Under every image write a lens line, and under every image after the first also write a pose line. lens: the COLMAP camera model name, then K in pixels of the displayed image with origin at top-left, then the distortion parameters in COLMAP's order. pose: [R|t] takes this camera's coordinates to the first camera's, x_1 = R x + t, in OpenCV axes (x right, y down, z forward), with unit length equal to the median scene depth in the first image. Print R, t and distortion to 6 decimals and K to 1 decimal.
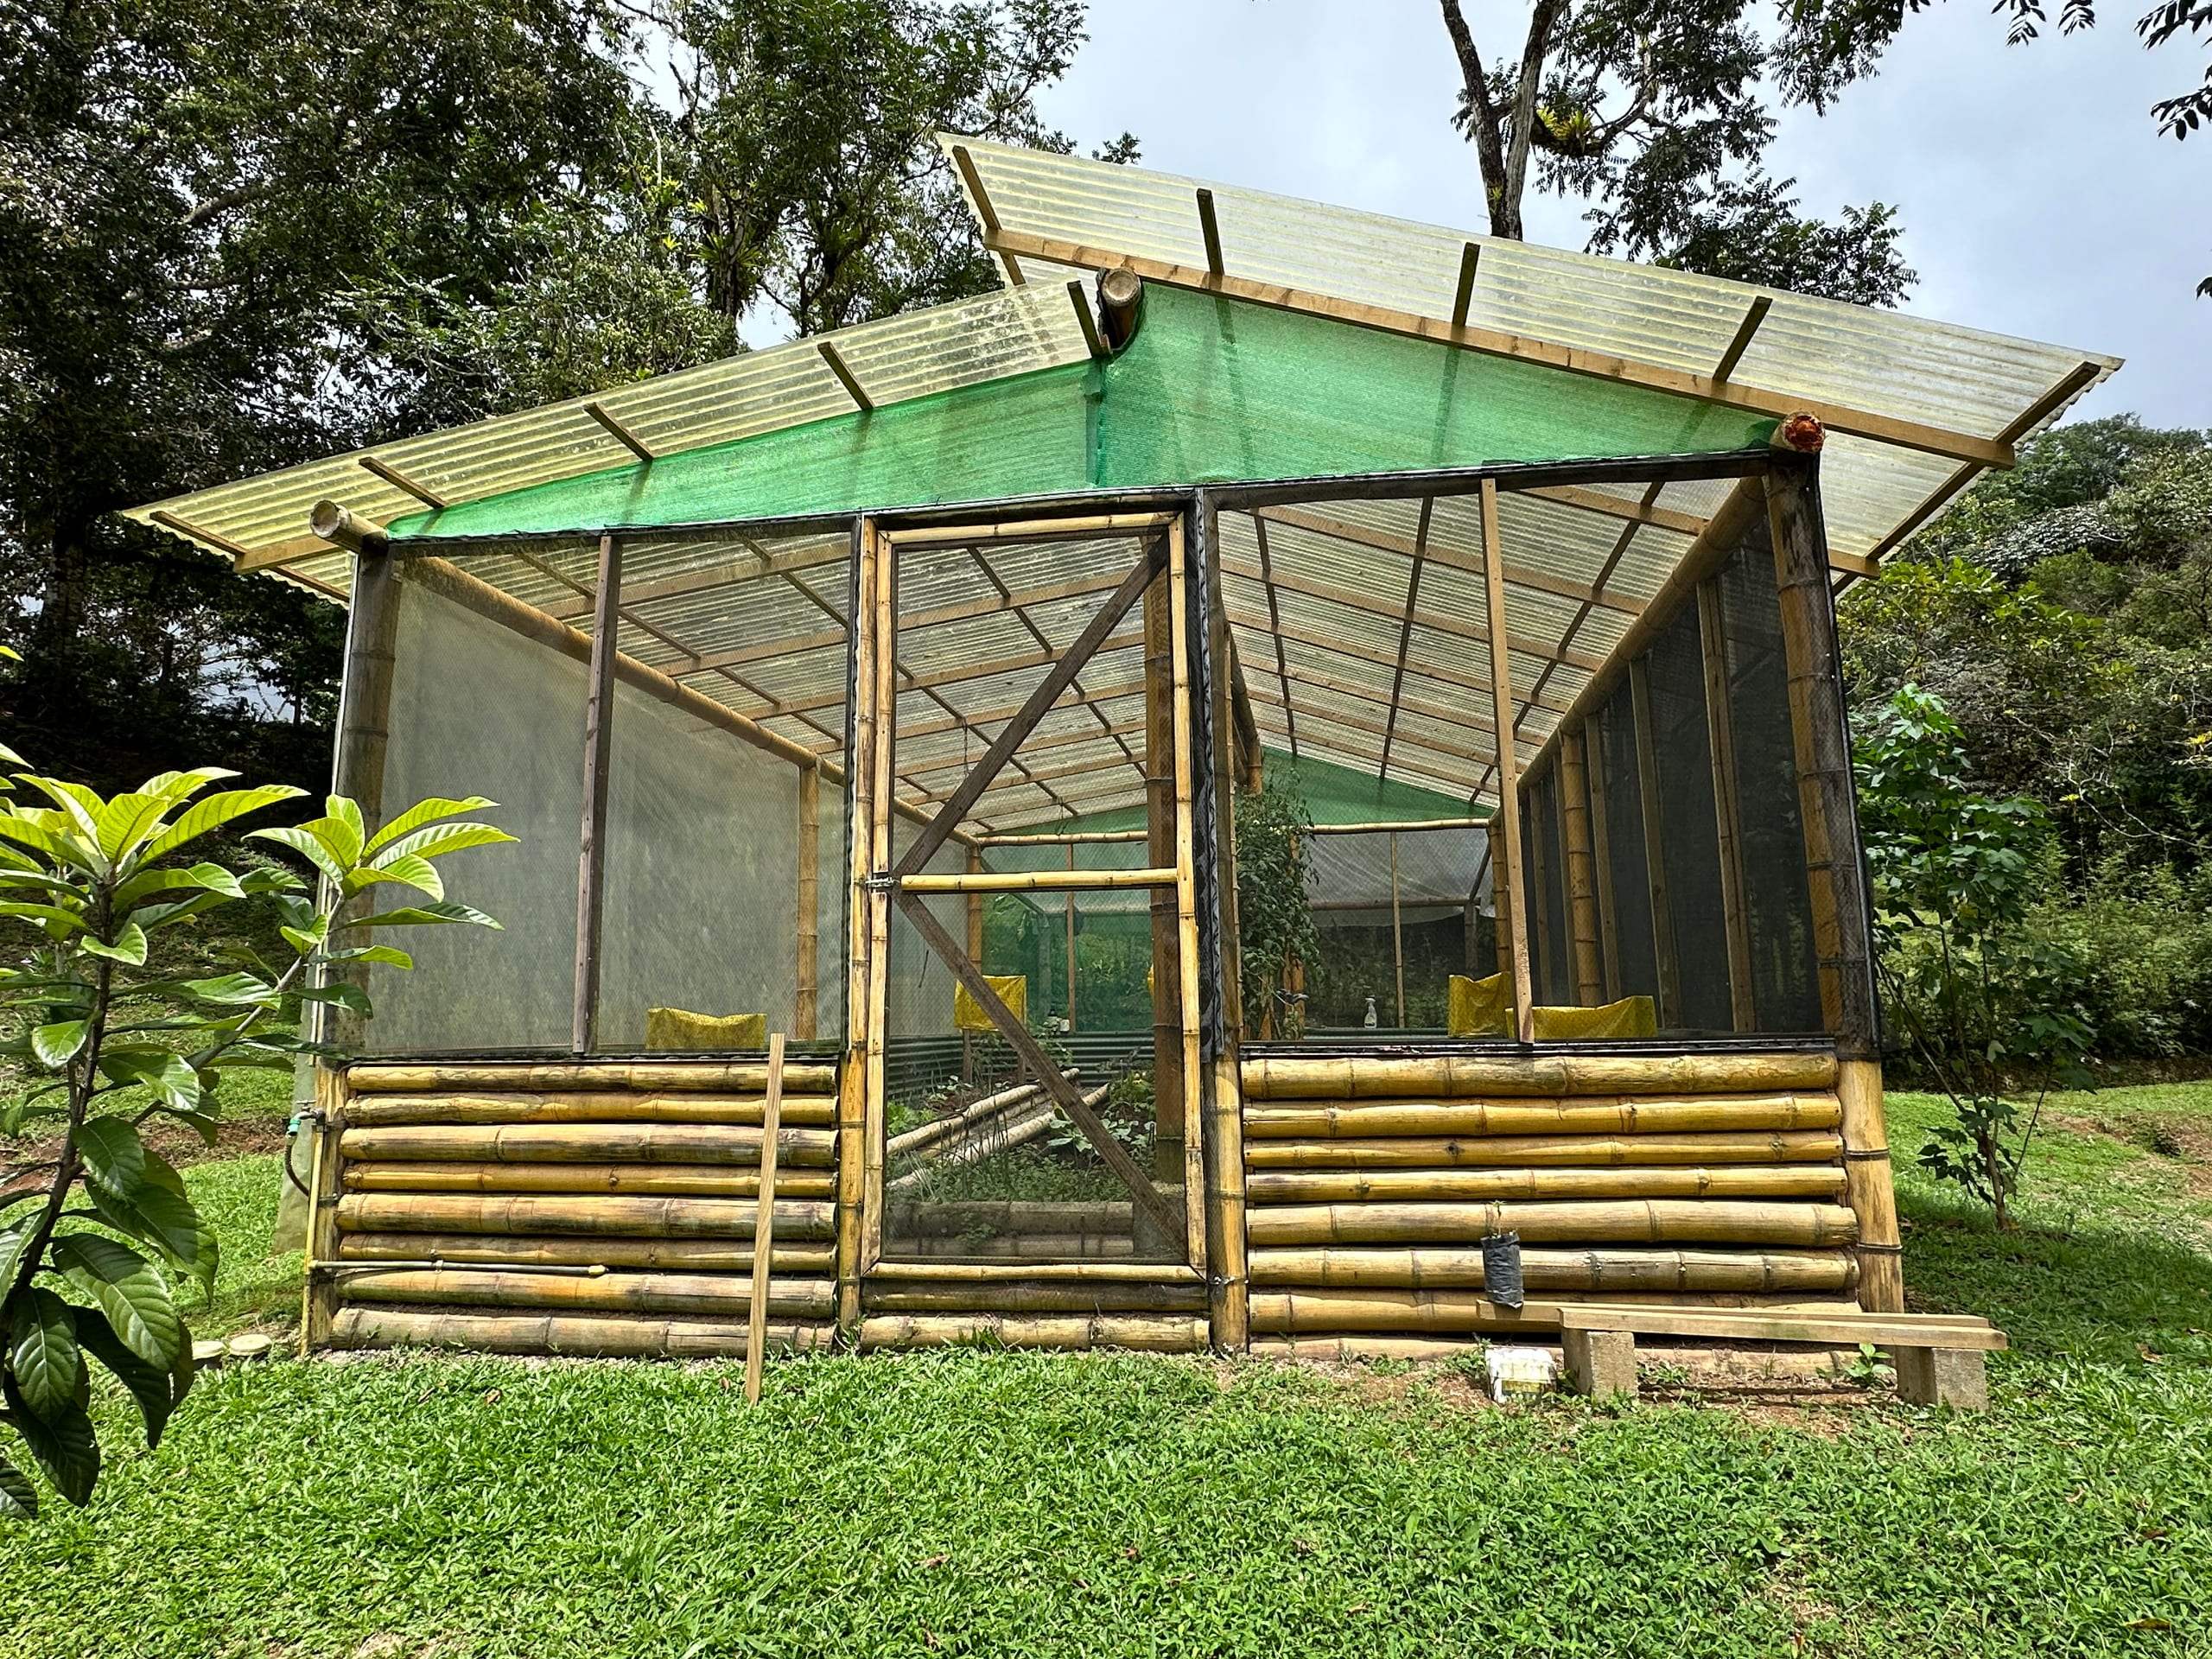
lens RADIAL K [[1278.7, 0, 1104.4], [0, 1278.7, 825.8], [0, 0, 1]] dist [-0.005417, 0.001408]
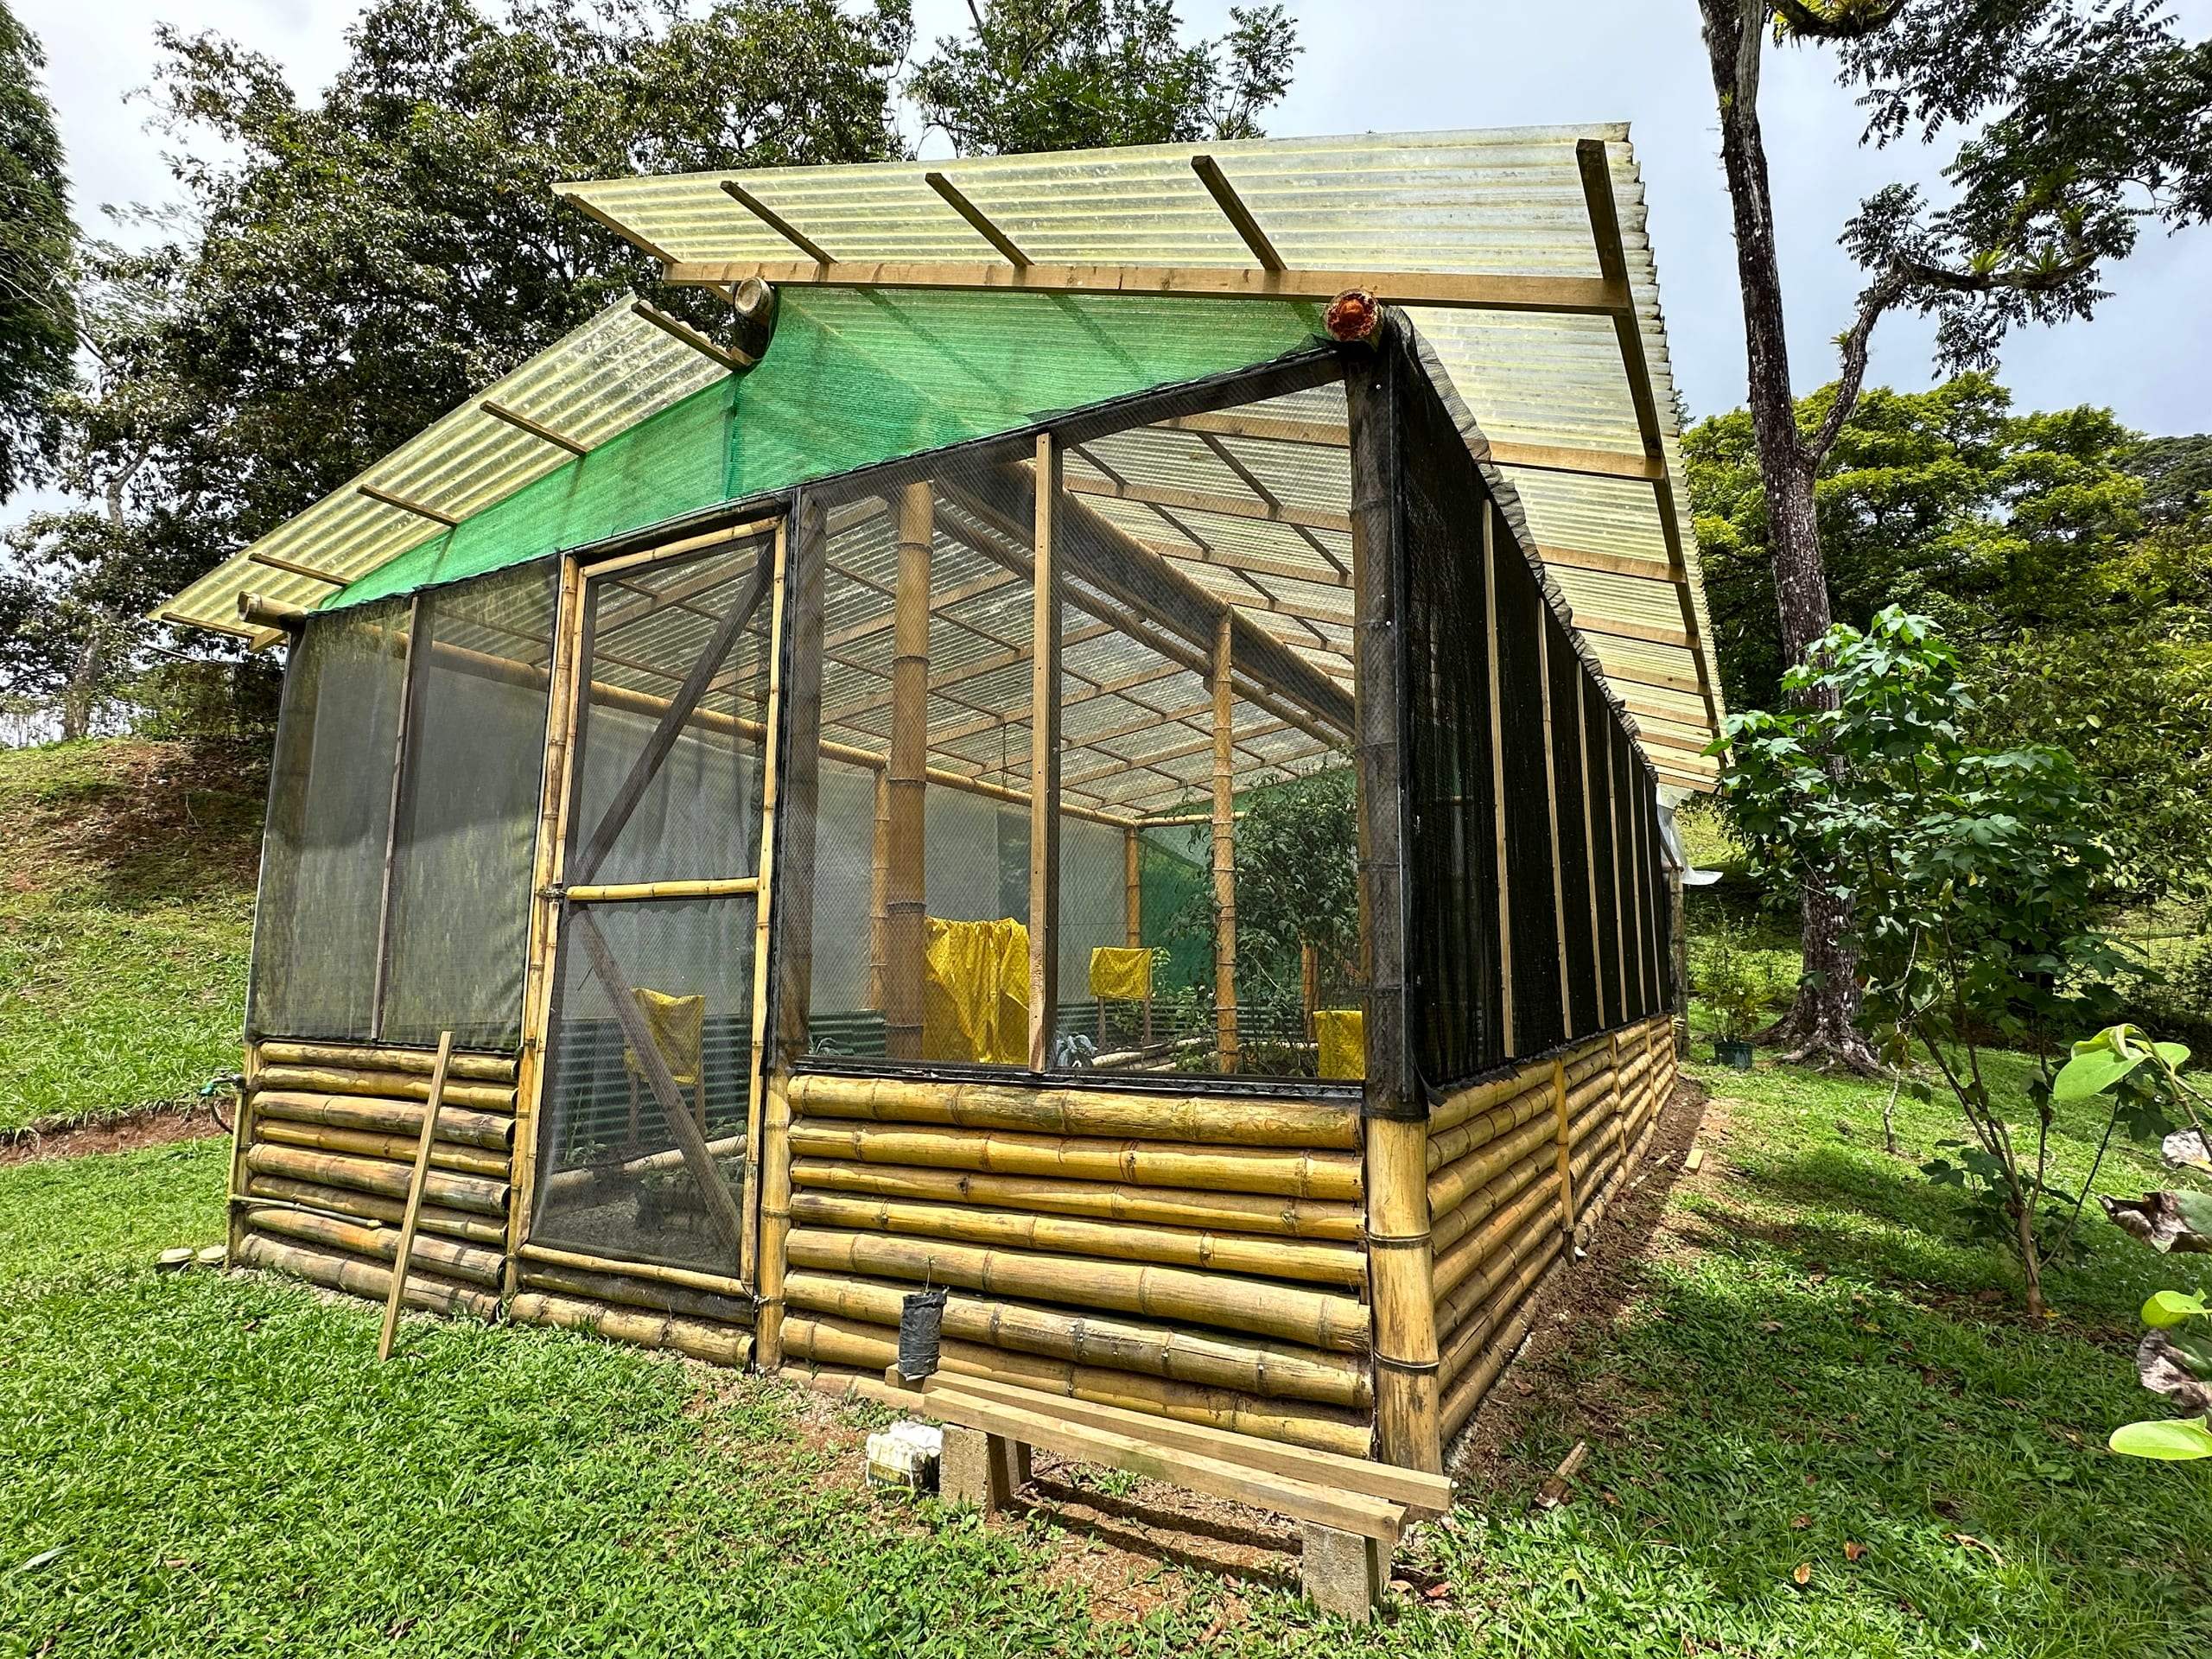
lens RADIAL K [[1121.8, 0, 1103.5], [0, 1121.8, 825.9], [0, 0, 1]] dist [-0.005577, 0.000690]
pose [[0.936781, -0.031161, -0.348527, 0.610124], [0.039859, 0.999047, 0.017812, -0.011429], [0.347640, -0.030578, 0.937129, 0.278102]]
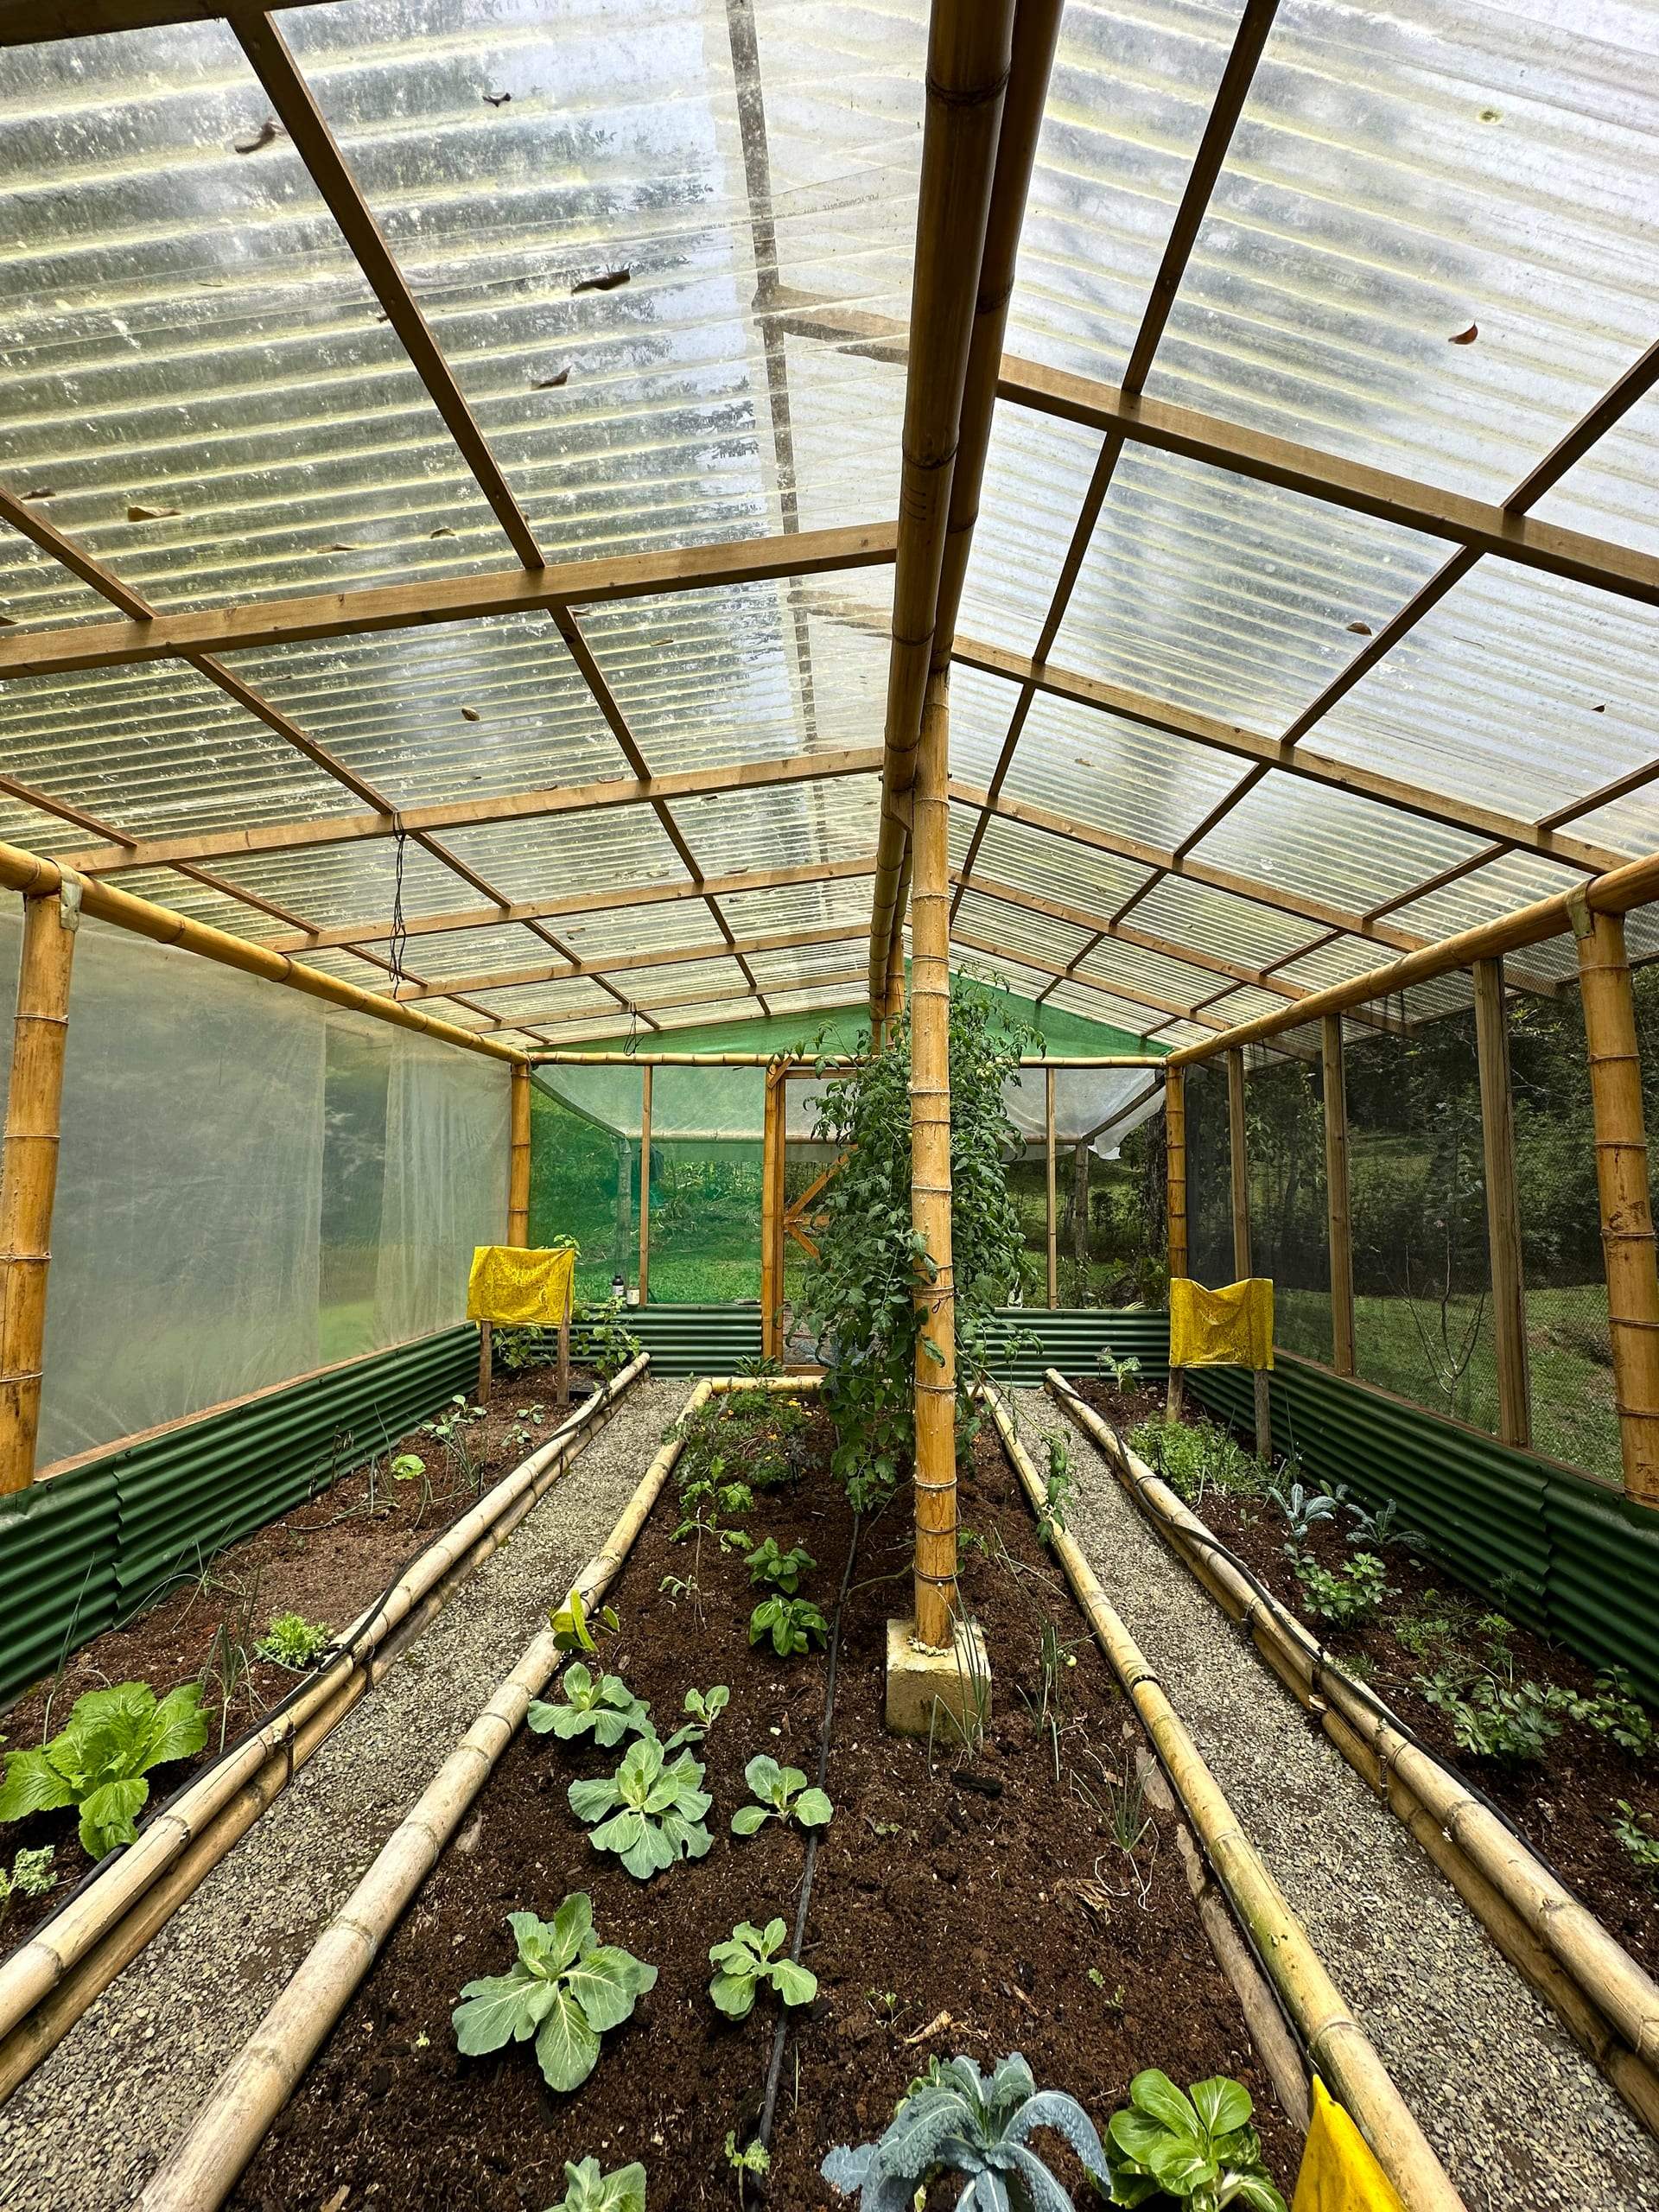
lens RADIAL K [[889.7, 0, 819.7], [0, 889.7, 1112.8], [0, 0, 1]] dist [-0.002394, -0.000139]
pose [[0.990441, 0.035390, 0.133319, 0.015664], [-0.045718, 0.996118, 0.075222, -0.008116], [-0.130140, -0.080598, 0.988214, 1.297068]]
